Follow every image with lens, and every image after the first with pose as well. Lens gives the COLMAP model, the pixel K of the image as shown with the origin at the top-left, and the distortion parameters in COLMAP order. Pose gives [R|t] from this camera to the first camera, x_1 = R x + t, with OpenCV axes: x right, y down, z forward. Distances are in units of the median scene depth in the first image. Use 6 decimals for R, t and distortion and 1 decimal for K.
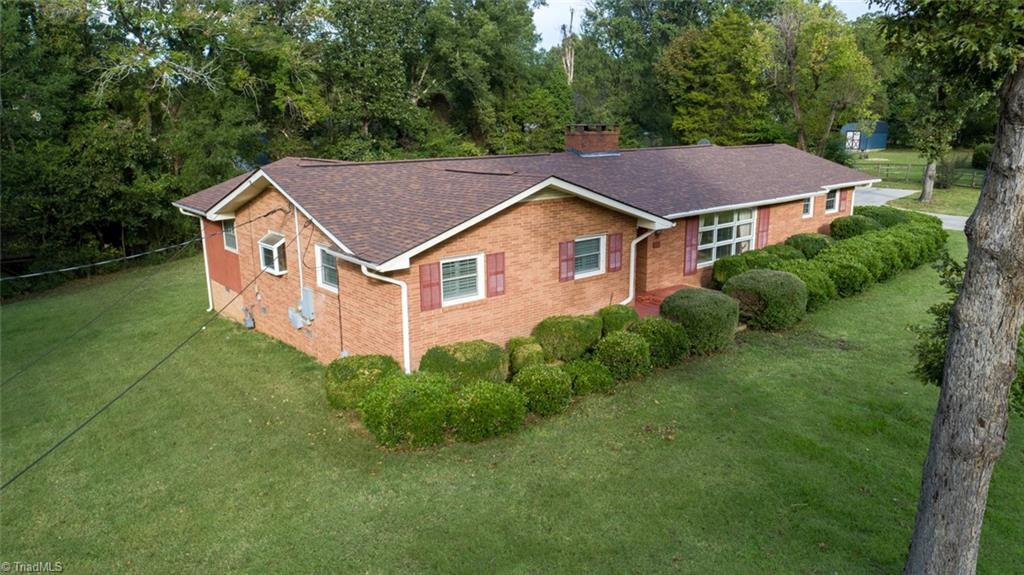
lens RADIAL K [[692.7, 0, 512.0], [0, 692.7, 287.5], [0, 0, 1]] dist [-0.001877, 0.002590]
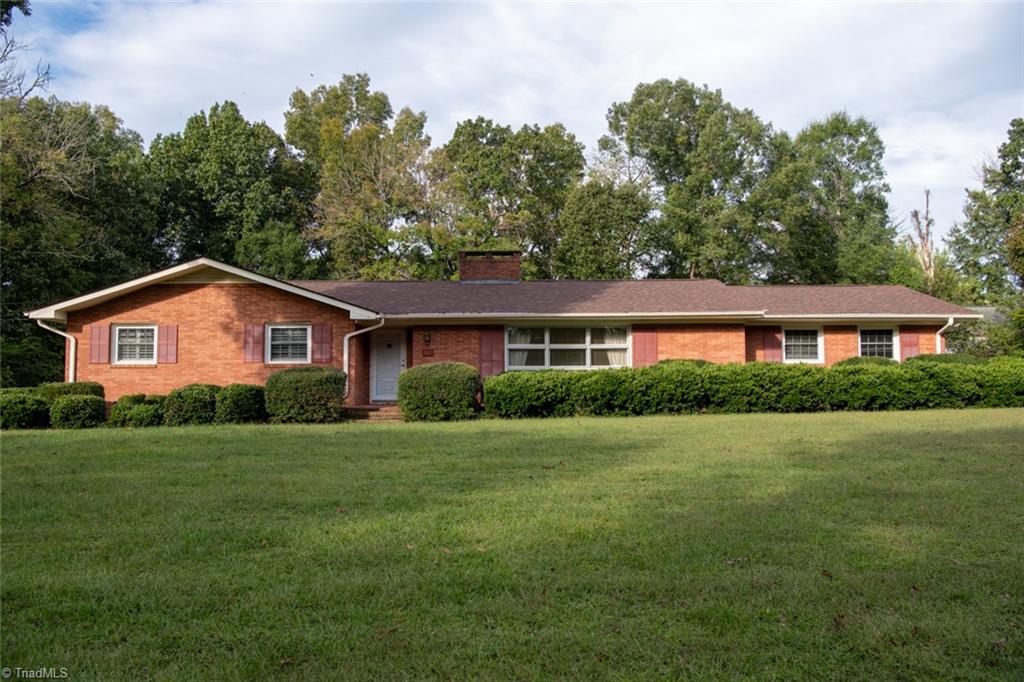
lens RADIAL K [[840.1, 0, 512.0], [0, 840.1, 341.0], [0, 0, 1]] dist [-0.028197, 0.000401]
pose [[0.775022, -0.039871, -0.630675, 1.111160], [-0.149635, 0.958047, -0.244451, 0.196918], [0.613962, 0.283826, 0.736541, 0.286846]]
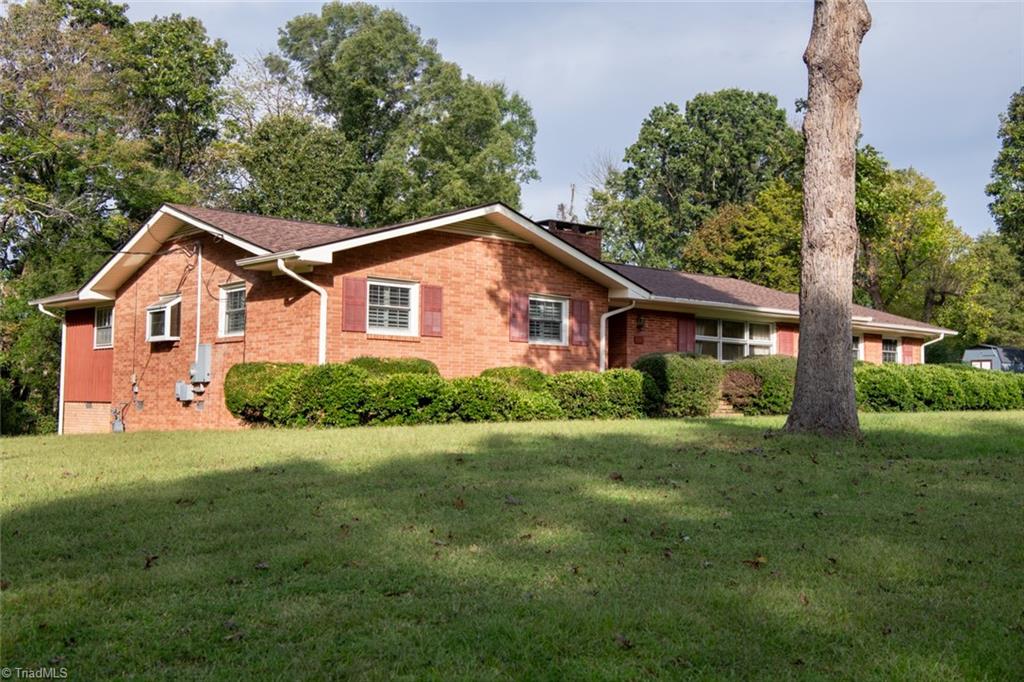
lens RADIAL K [[1097.6, 0, 512.0], [0, 1097.6, 341.0], [0, 0, 1]] dist [0.066354, -0.010081]
pose [[0.999728, 0.021653, 0.008624, 0.056161], [-0.018208, 0.956562, -0.290960, 0.354547], [-0.014550, 0.290724, 0.956696, -0.251718]]
